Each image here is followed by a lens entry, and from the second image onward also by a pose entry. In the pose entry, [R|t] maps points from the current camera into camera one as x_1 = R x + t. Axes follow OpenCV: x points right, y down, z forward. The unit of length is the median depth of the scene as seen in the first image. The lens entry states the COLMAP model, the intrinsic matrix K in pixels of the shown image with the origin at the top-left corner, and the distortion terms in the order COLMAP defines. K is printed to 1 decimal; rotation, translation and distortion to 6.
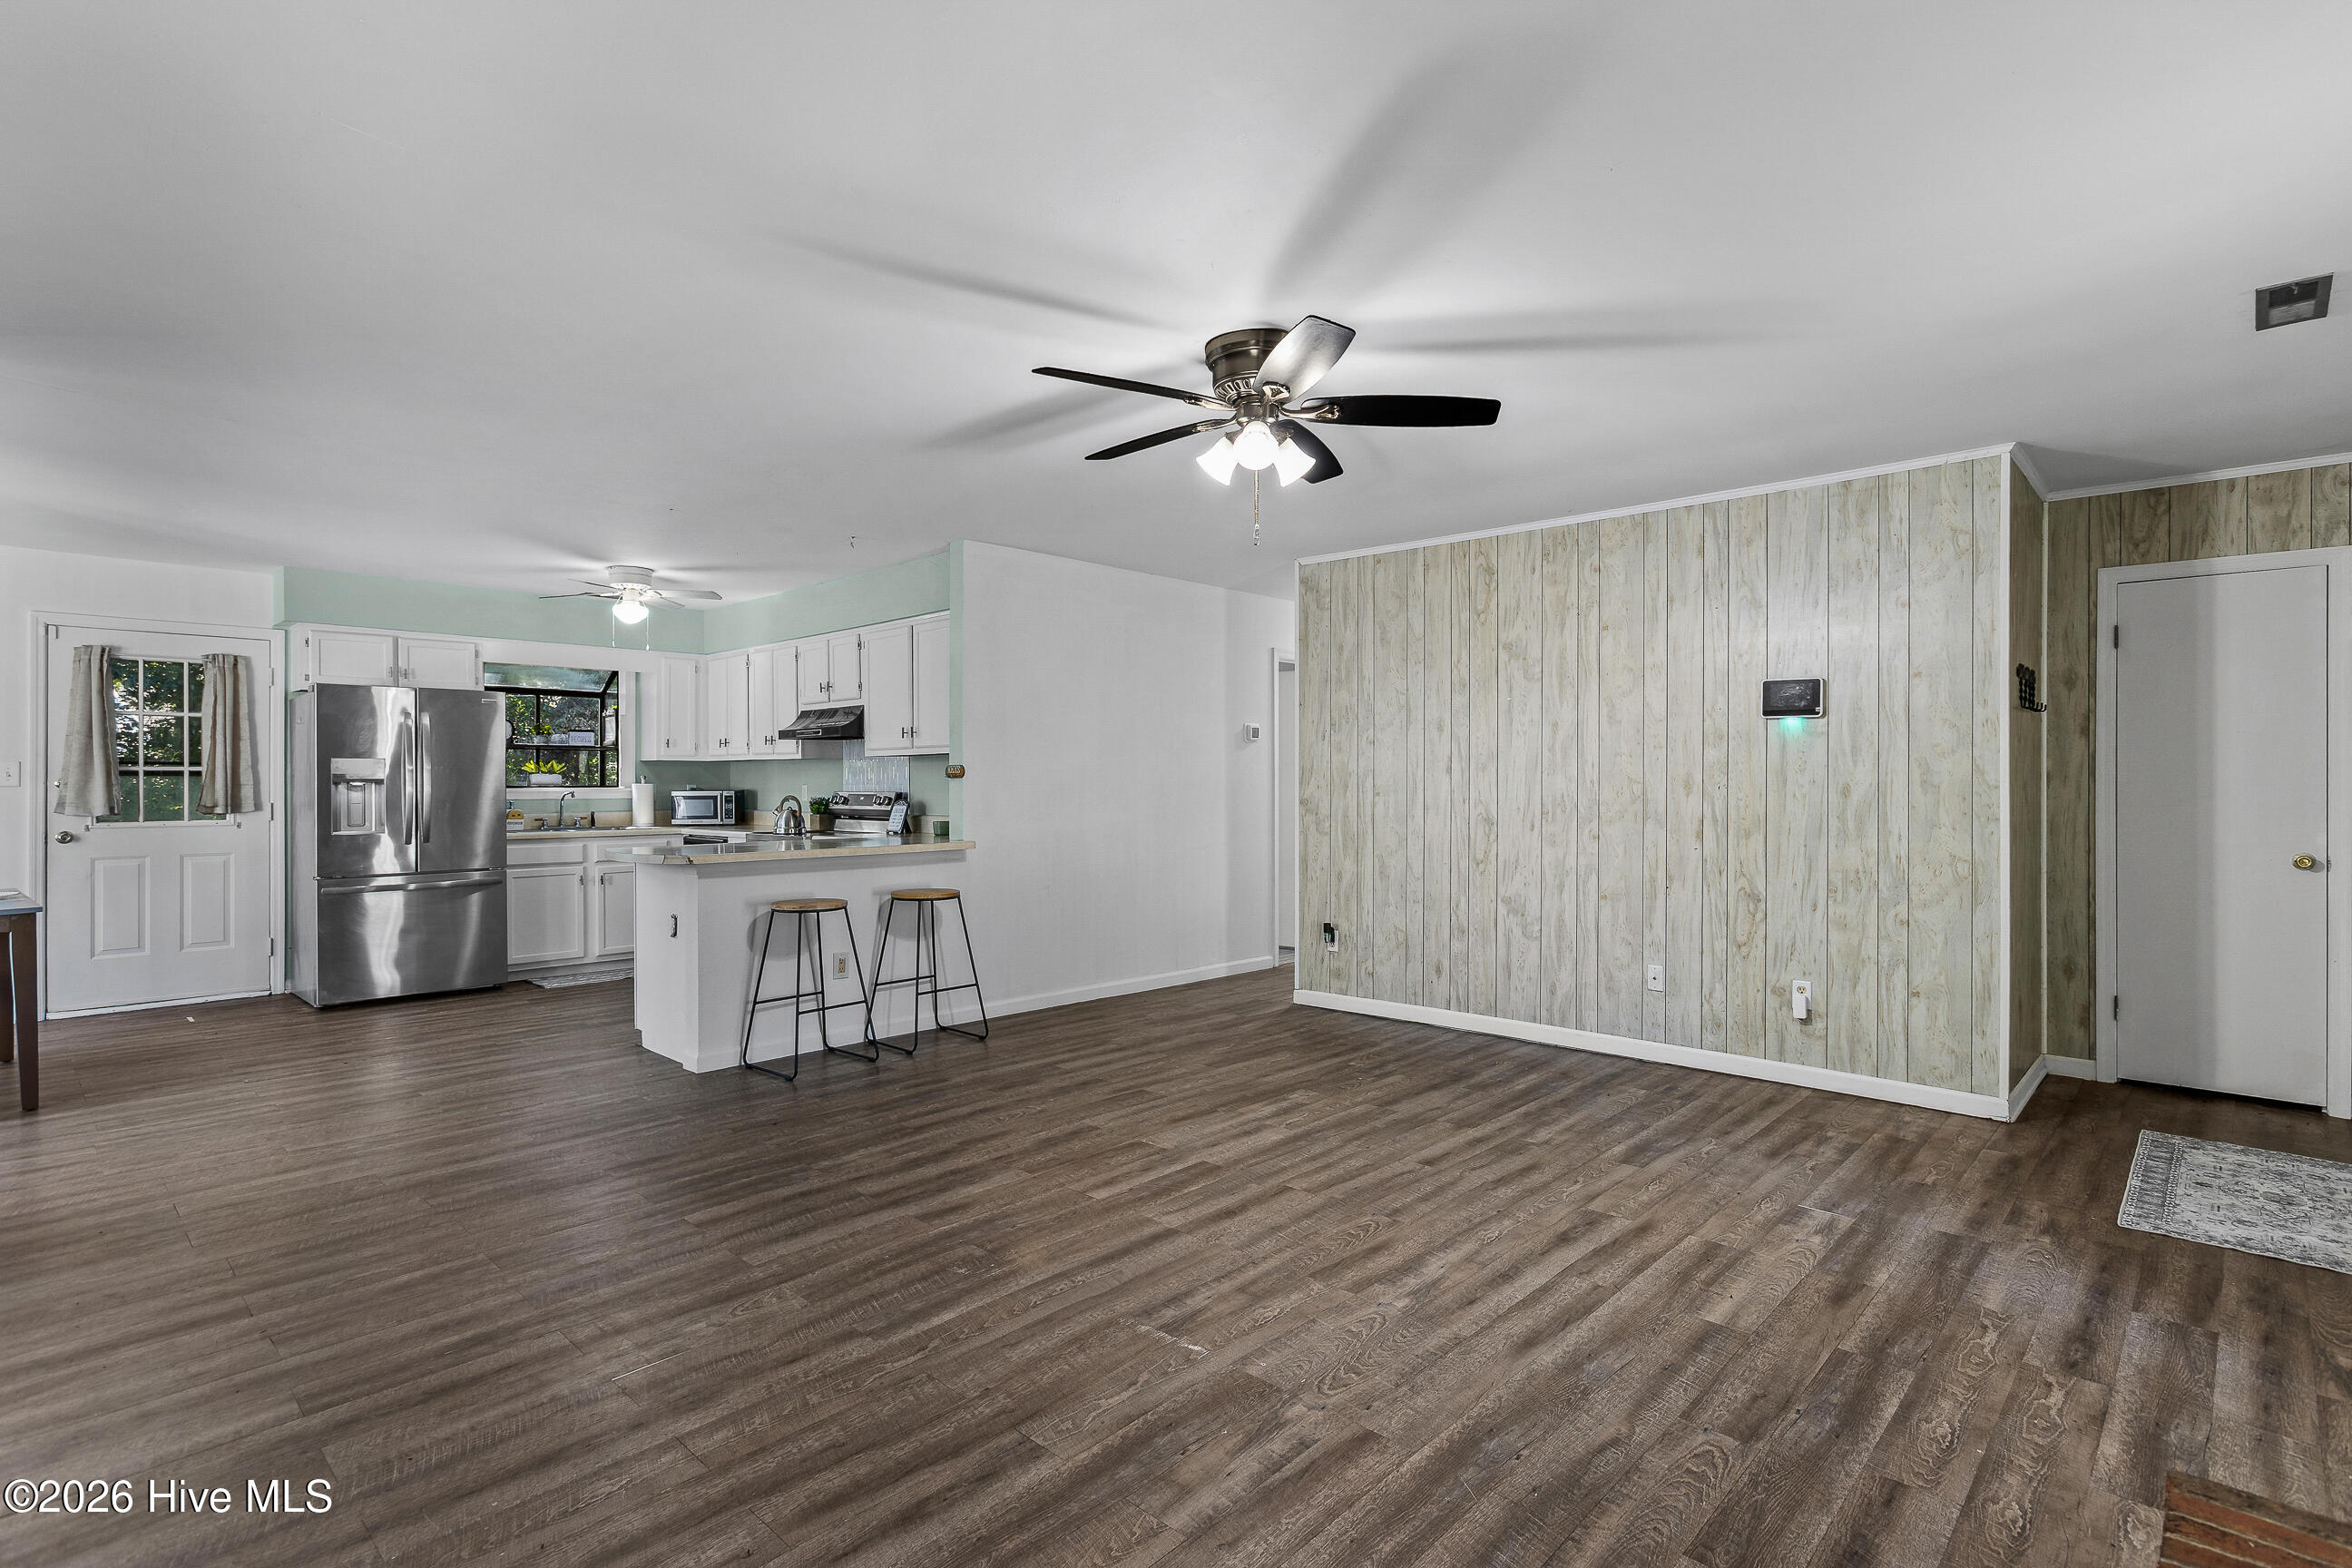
lens RADIAL K [[1149.8, 0, 1200.4], [0, 1149.8, 781.3], [0, 0, 1]] dist [-0.025232, 0.018324]
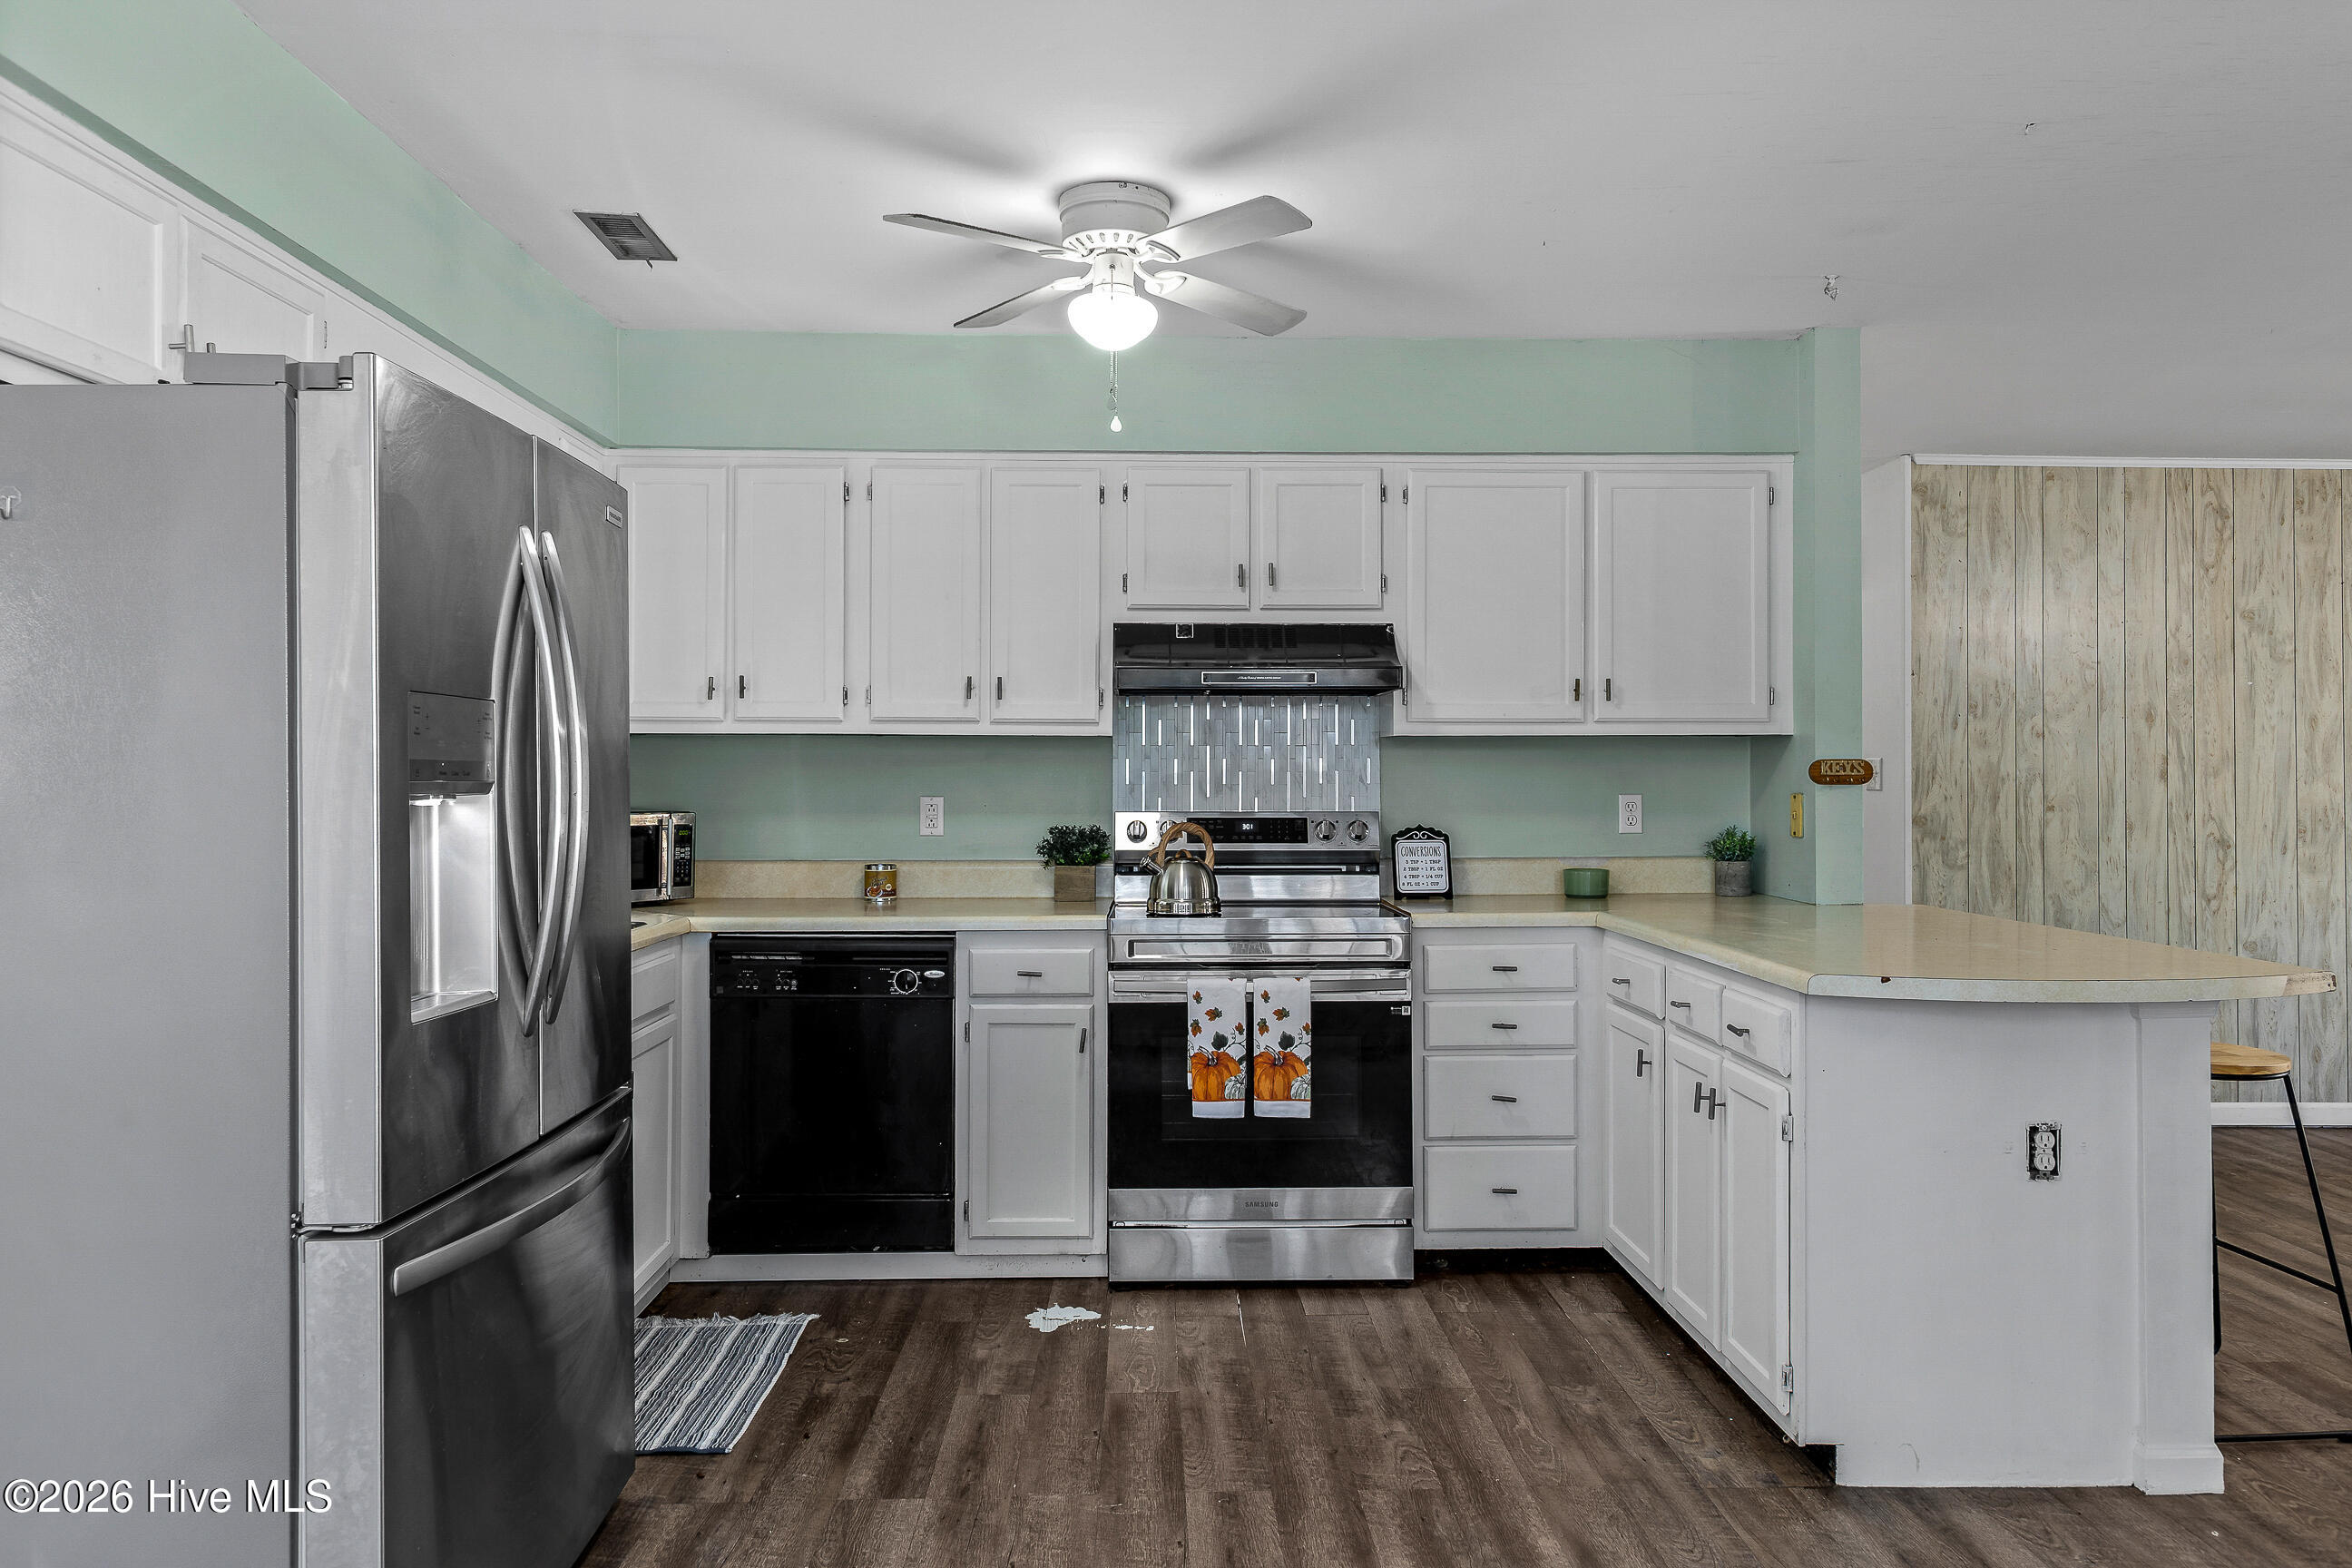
lens RADIAL K [[1580.2, 0, 1186.7], [0, 1580.2, 764.0], [0, 0, 1]] dist [0.010374, 0.000062]
pose [[0.710113, 0.011126, 0.704000, -1.136686], [-0.002851, 0.999912, -0.012927, -0.002522], [-0.704082, 0.007173, 0.710082, 0.863567]]
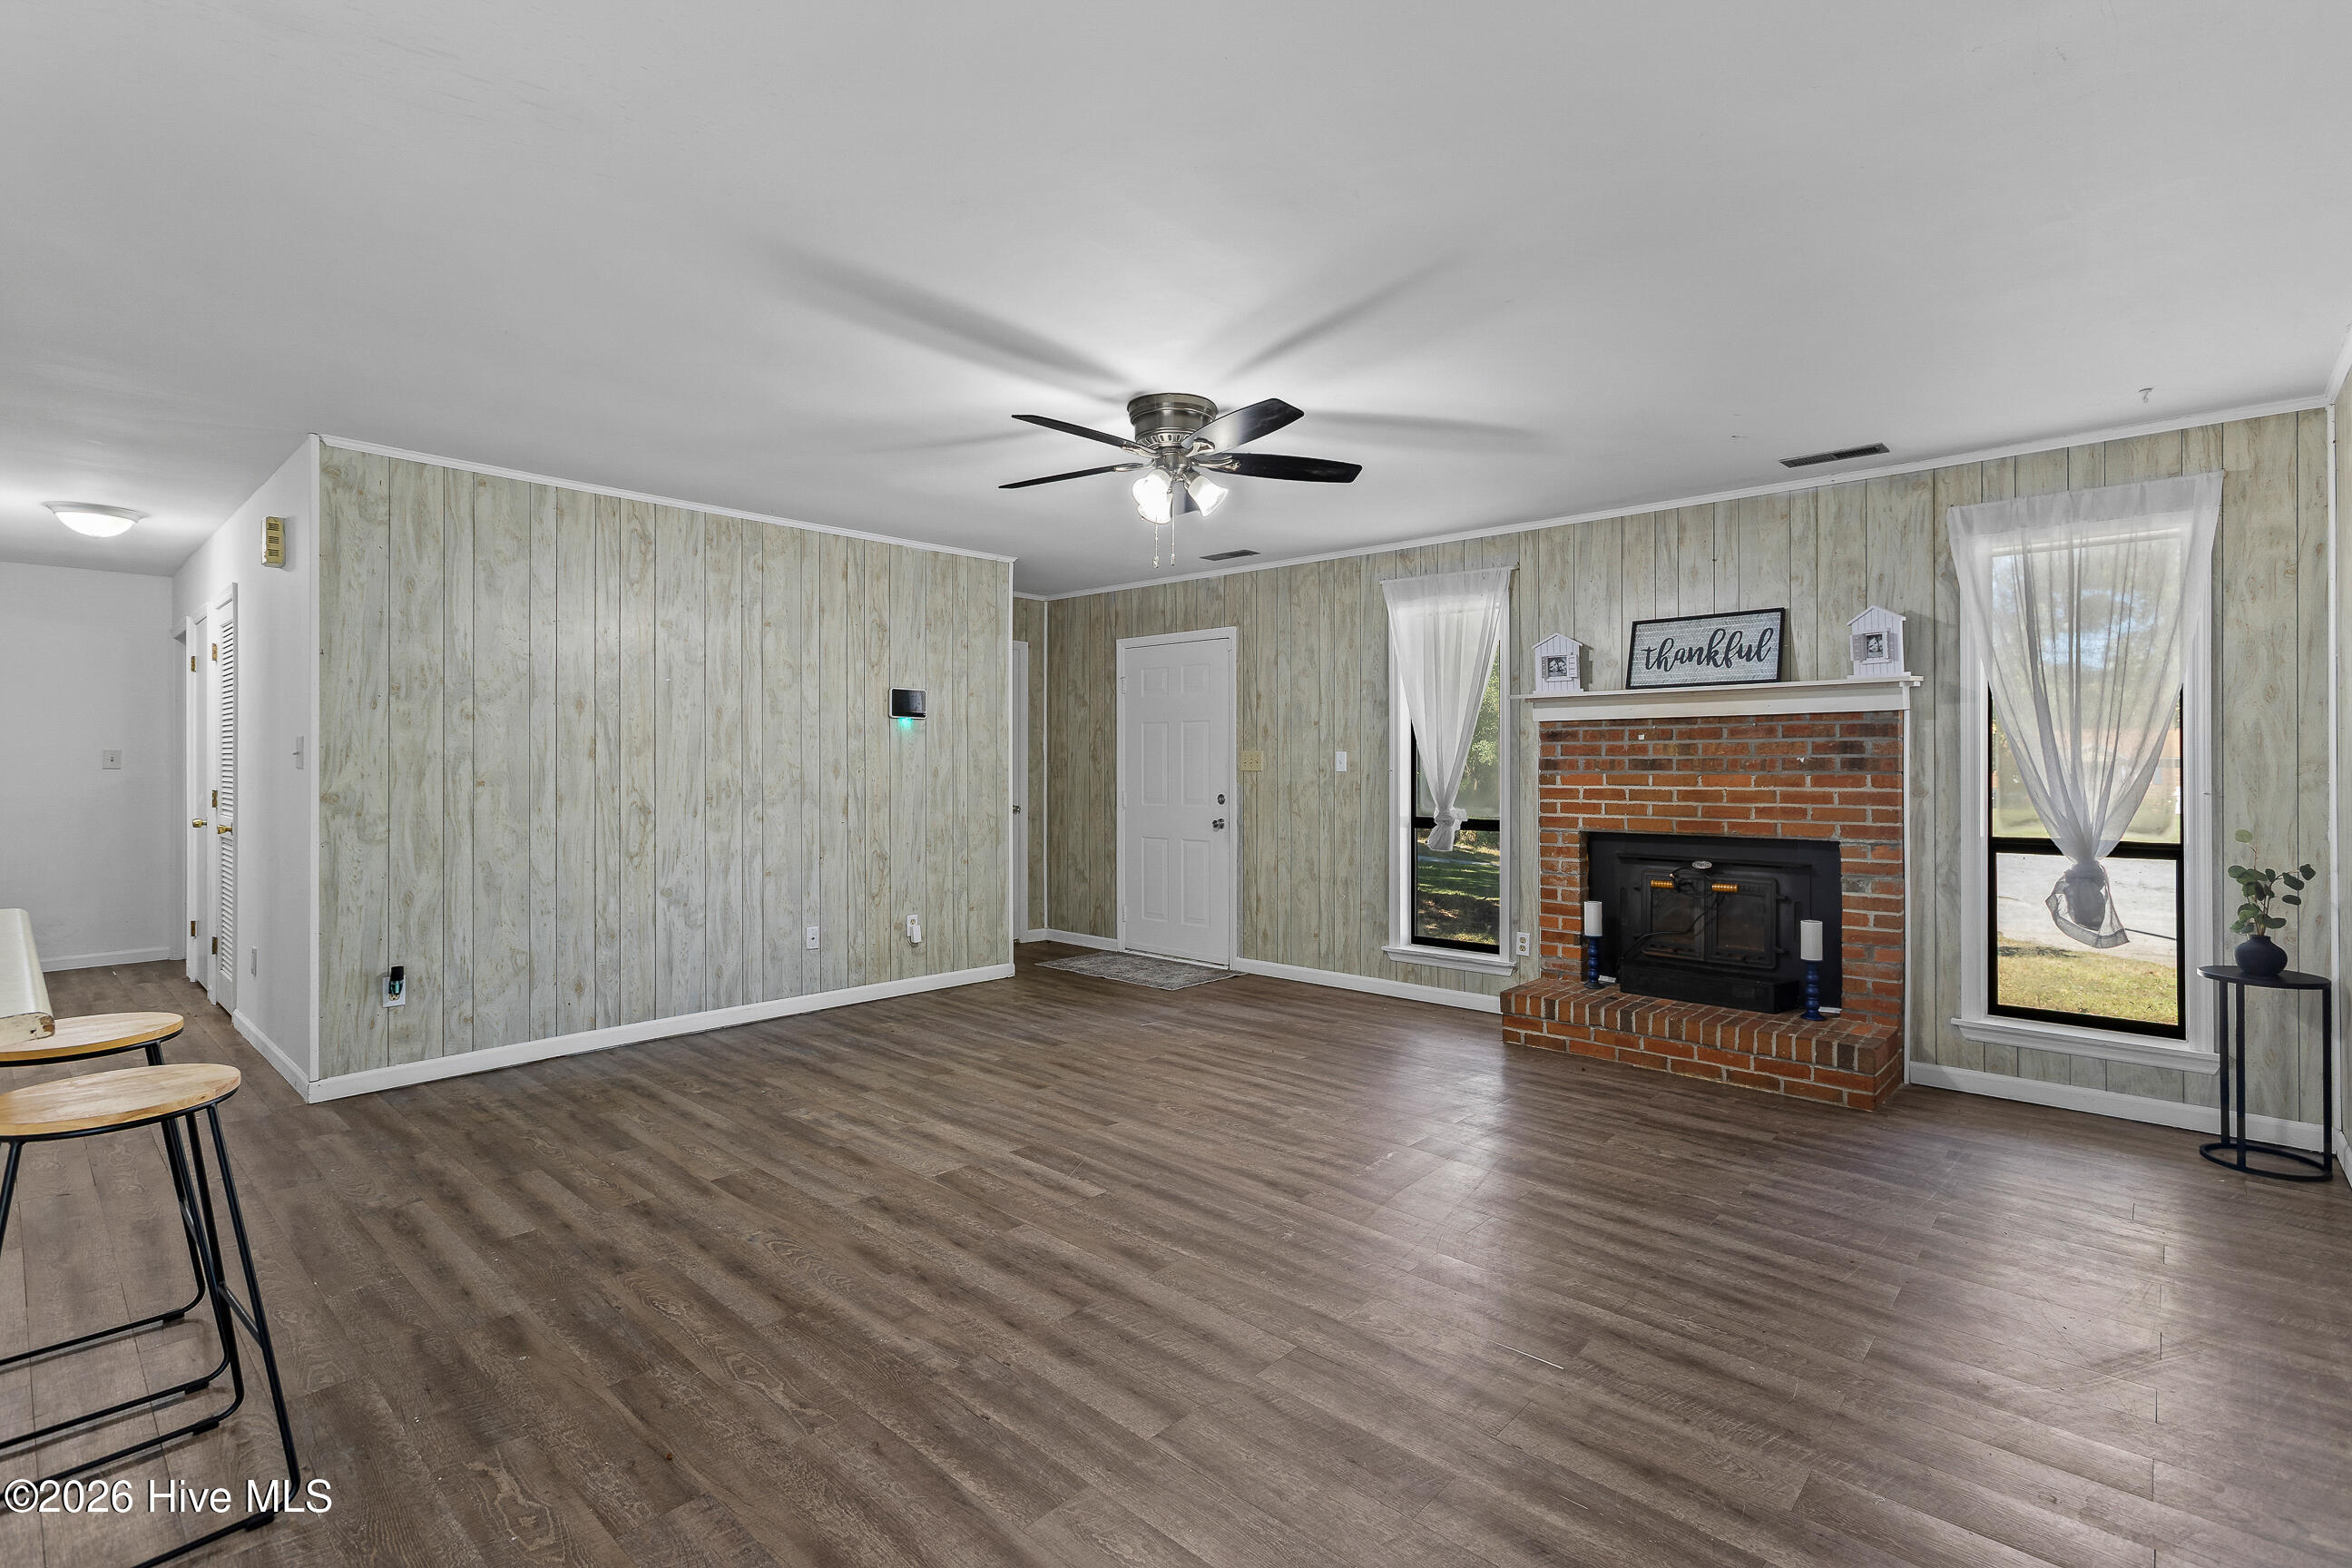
lens RADIAL K [[1096.7, 0, 1186.1], [0, 1096.7, 760.4], [0, 0, 1]] dist [-0.029828, 0.029663]
pose [[-0.013658, 0.002339, 0.999904, -0.738610], [0.000343, 0.999997, -0.002334, -0.003569], [-0.999907, 0.000311, -0.013658, 0.675144]]
